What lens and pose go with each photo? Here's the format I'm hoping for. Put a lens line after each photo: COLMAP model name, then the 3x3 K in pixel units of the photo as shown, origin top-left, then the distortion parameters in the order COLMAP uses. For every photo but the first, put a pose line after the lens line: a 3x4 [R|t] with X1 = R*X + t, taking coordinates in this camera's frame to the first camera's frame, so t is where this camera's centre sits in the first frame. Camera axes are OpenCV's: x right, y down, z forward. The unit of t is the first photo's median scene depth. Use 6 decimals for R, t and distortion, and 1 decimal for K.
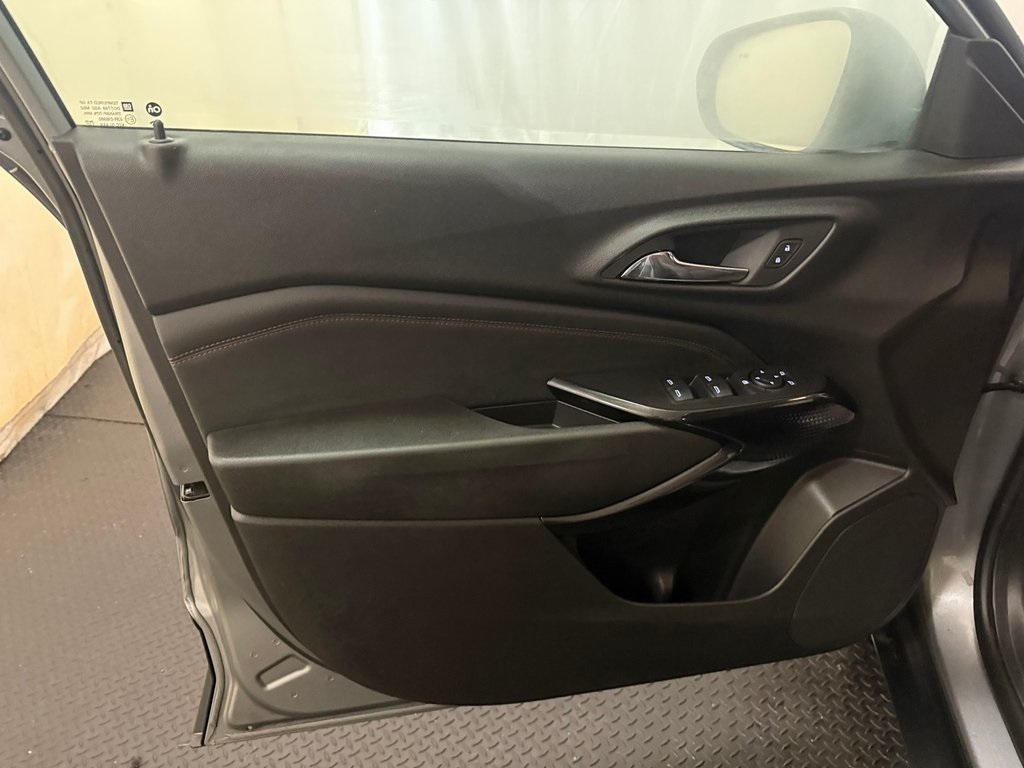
lens RADIAL K [[709.6, 0, 512.0], [0, 709.6, 384.0], [0, 0, 1]] dist [0.004303, -0.020625]
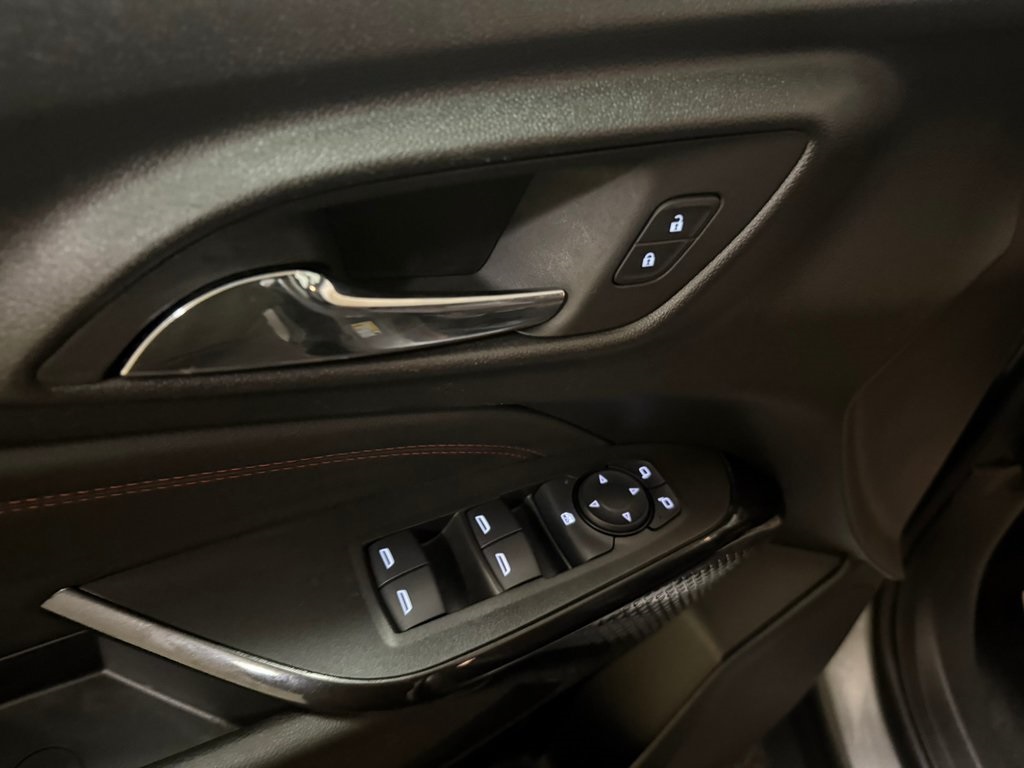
lens RADIAL K [[709.6, 0, 512.0], [0, 709.6, 384.0], [0, 0, 1]] dist [0.004303, -0.020625]
pose [[0.964896, -0.112889, 0.237134, 0.225153], [0.064142, 0.976858, 0.204046, -0.186524], [-0.254681, -0.181672, 0.949807, 0.681723]]
